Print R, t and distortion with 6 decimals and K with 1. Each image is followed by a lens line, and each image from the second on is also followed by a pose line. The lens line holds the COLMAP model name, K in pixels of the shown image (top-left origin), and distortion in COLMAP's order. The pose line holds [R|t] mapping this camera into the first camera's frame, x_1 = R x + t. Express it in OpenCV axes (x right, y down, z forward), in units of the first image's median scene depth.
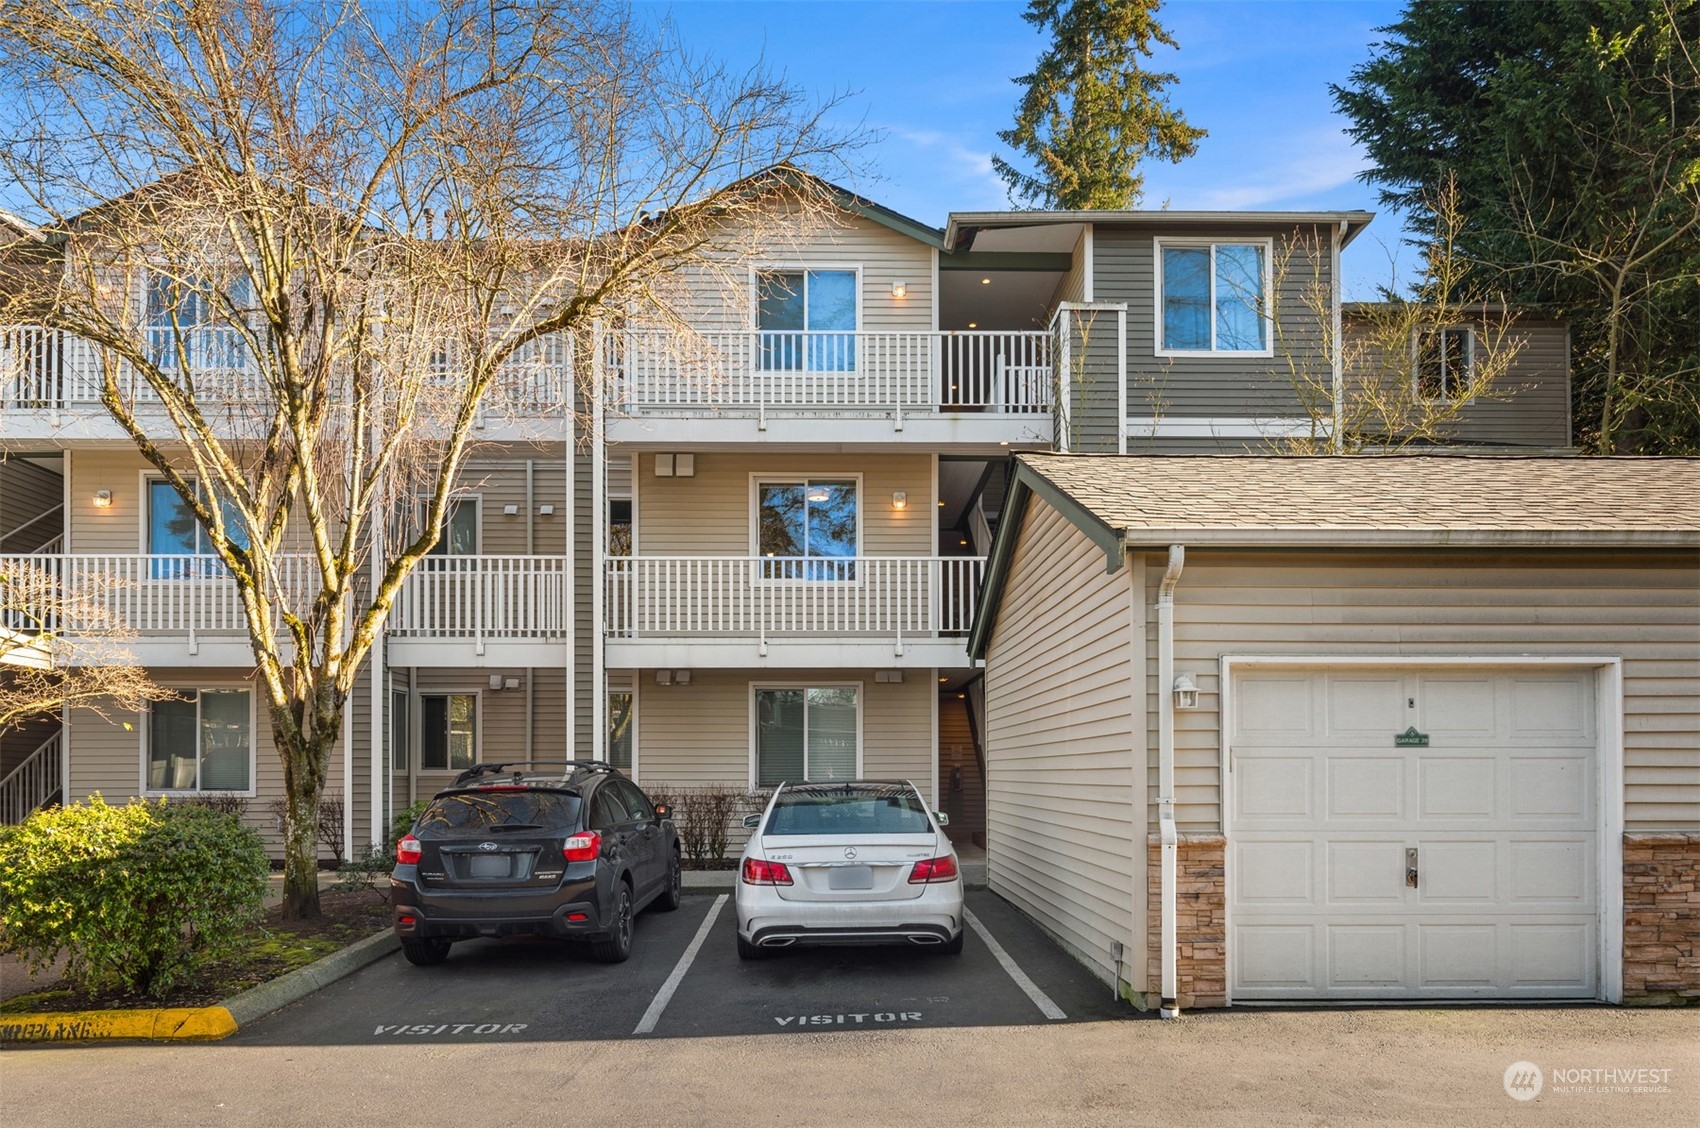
lens RADIAL K [[1086.3, 0, 841.7], [0, 1086.3, 615.0], [0, 0, 1]] dist [-0.006325, 0.000439]
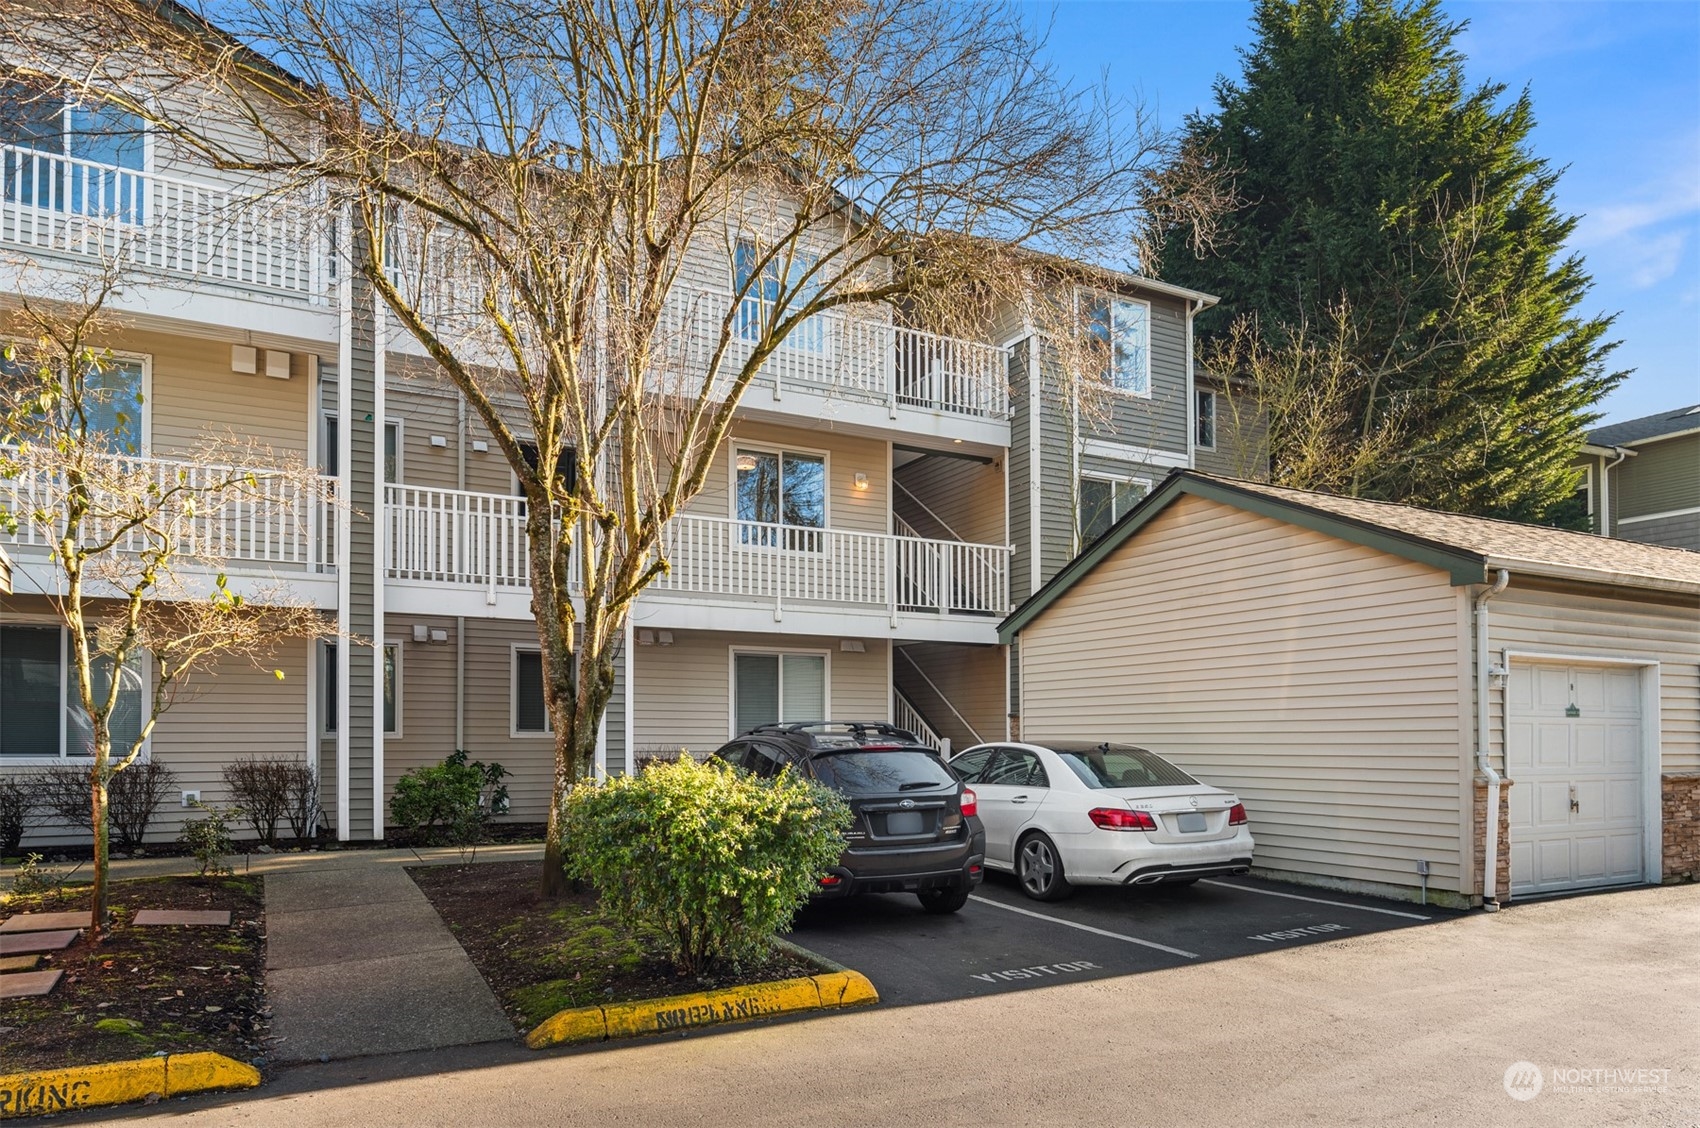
lens RADIAL K [[1086.3, 0, 848.2], [0, 1086.3, 563.2], [0, 0, 1]] dist [-0.006325, 0.000439]
pose [[0.892535, 0.074213, 0.444831, -0.577404], [-0.066327, 0.997242, -0.033291, 0.015734], [-0.446075, 0.000209, 0.894996, 0.069515]]
